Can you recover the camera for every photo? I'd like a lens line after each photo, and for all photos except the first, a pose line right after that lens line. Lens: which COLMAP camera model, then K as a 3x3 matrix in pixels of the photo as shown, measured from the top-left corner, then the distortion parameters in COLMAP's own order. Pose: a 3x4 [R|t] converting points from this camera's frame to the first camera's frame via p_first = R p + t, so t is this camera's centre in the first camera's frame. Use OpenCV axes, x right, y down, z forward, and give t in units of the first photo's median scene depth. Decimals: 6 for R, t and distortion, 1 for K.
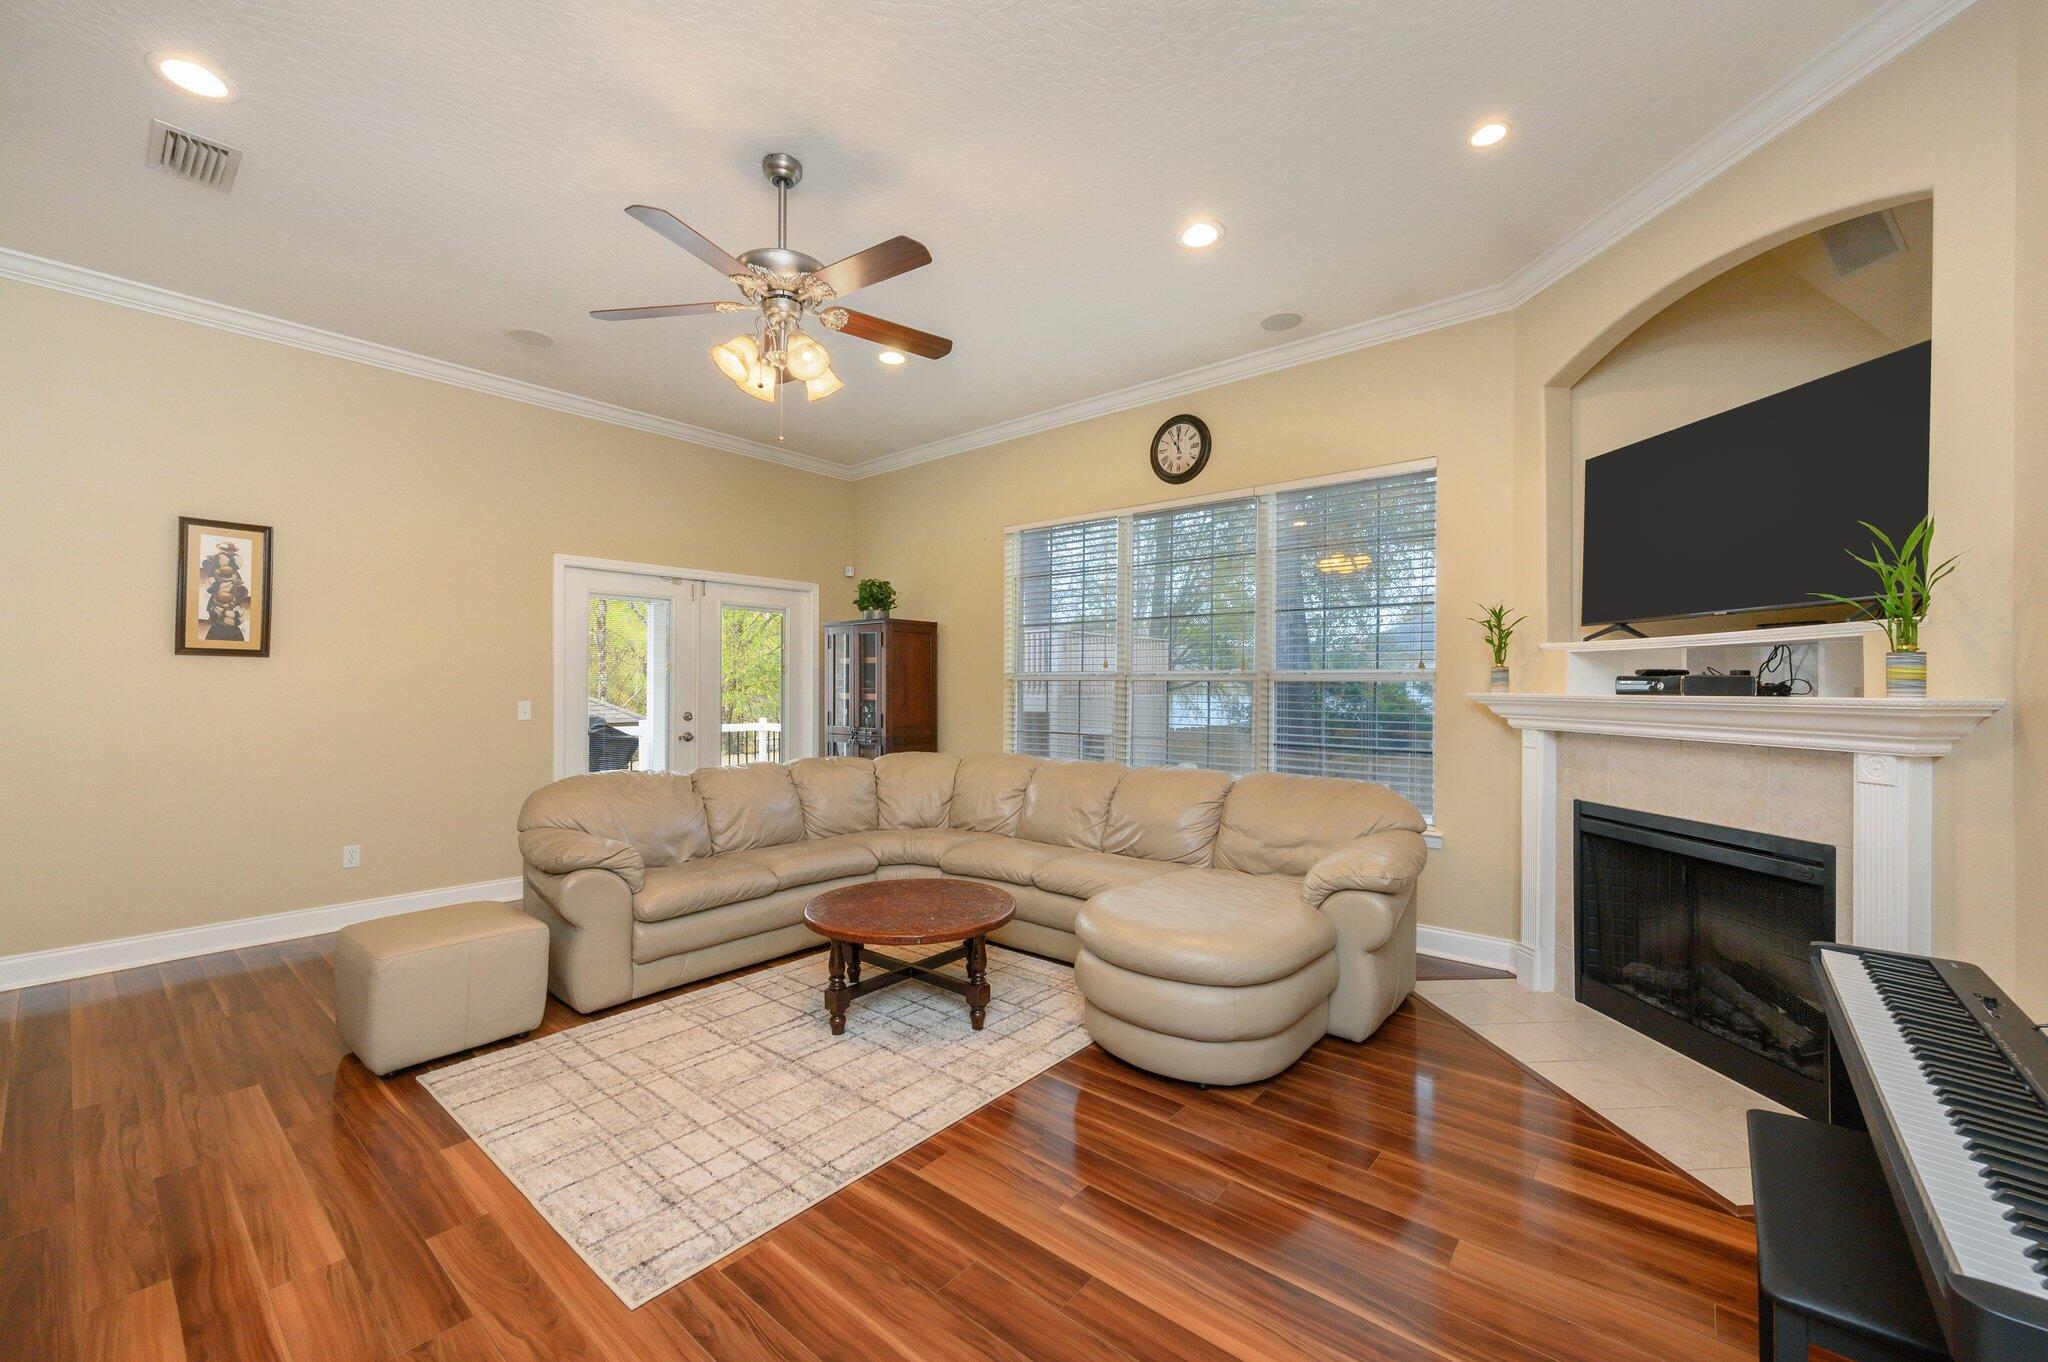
lens RADIAL K [[821.2, 0, 1028.0], [0, 821.2, 681.3], [0, 0, 1]] dist [-0.001134, -0.000955]
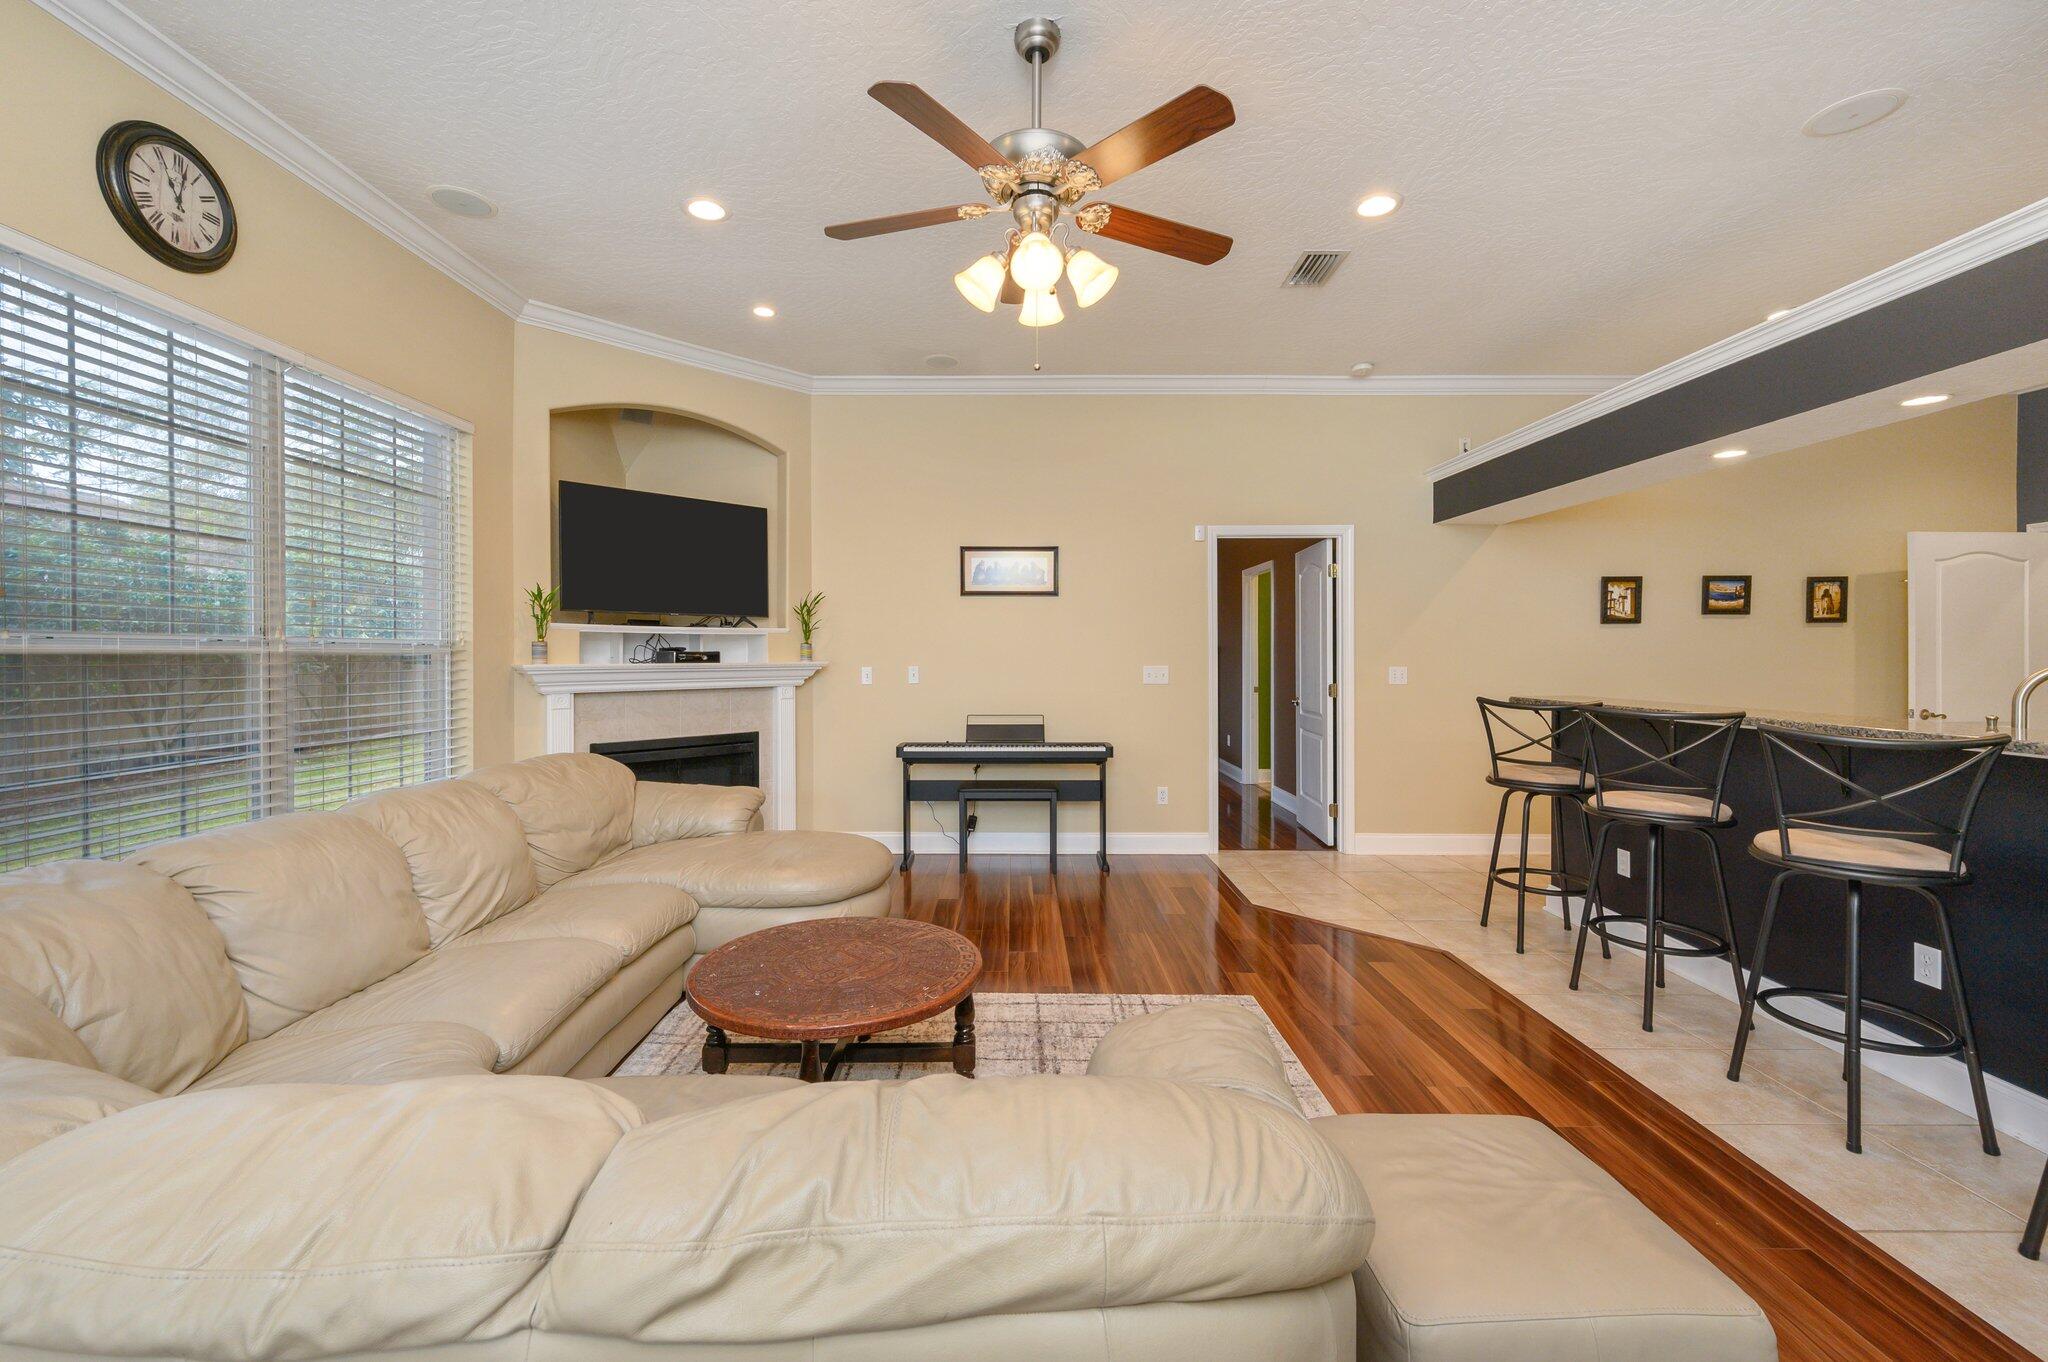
lens RADIAL K [[821.2, 0, 1011.1], [0, 821.2, 664.6], [0, 0, 1]] dist [-0.001134, -0.000955]
pose [[-0.645054, -0.014644, 0.763996, -0.938767], [-0.008138, 0.999891, 0.012294, -0.005710], [-0.764093, 0.001713, -0.645103, 1.599103]]
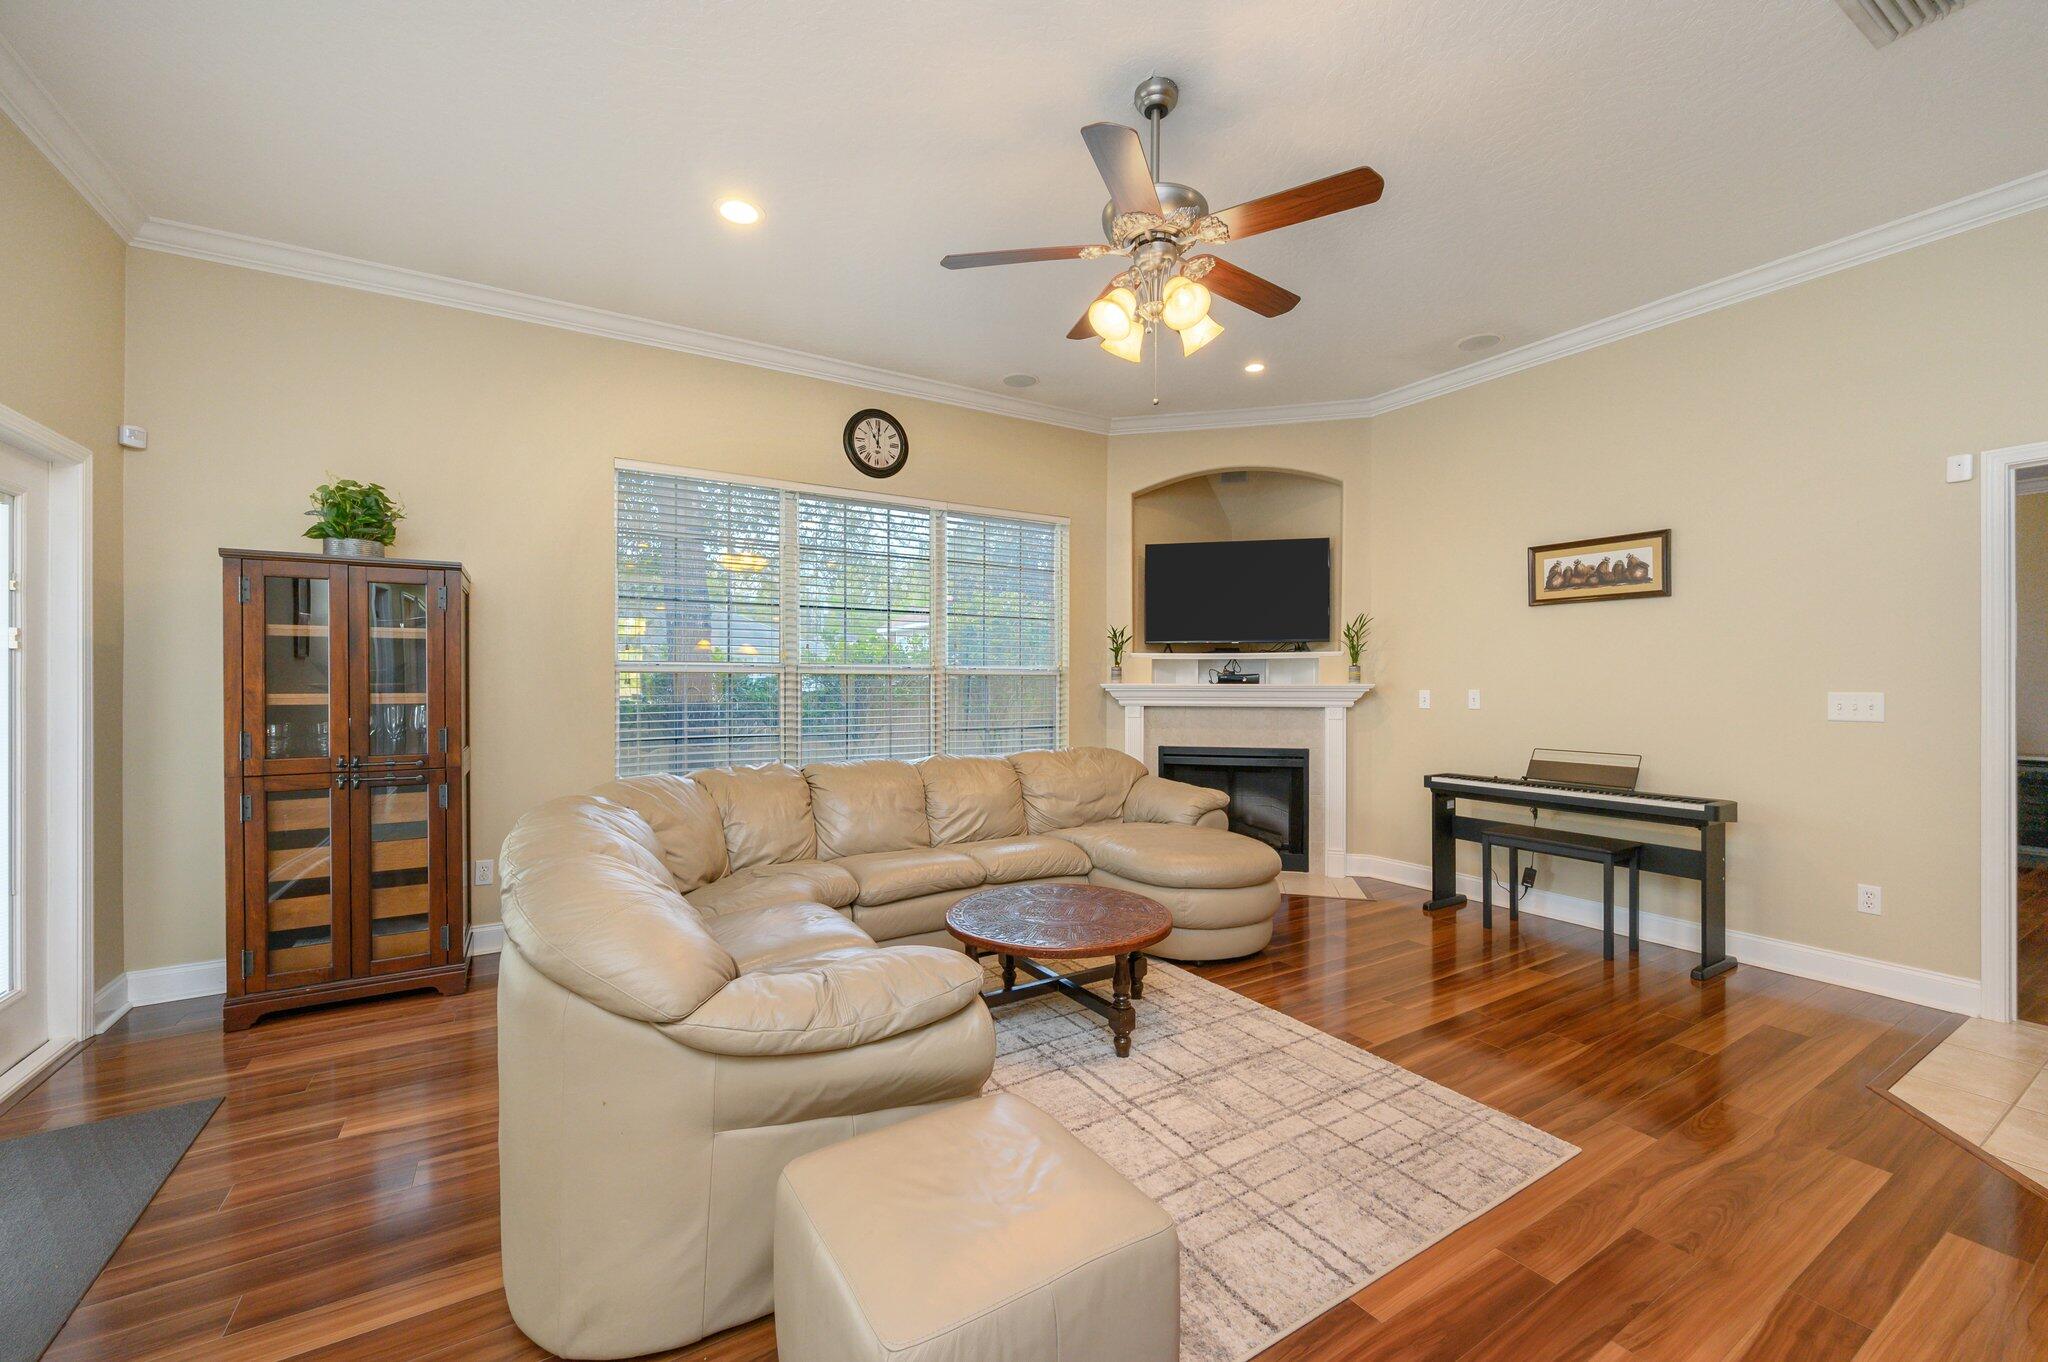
lens RADIAL K [[821.2, 0, 1026.1], [0, 821.2, 678.6], [0, 0, 1]] dist [-0.001134, -0.000955]
pose [[0.308002, 0.000162, 0.951386, -1.230346], [-0.006291, 0.999978, 0.001866, 0.004118], [-0.951365, -0.006560, 0.307997, 0.883600]]
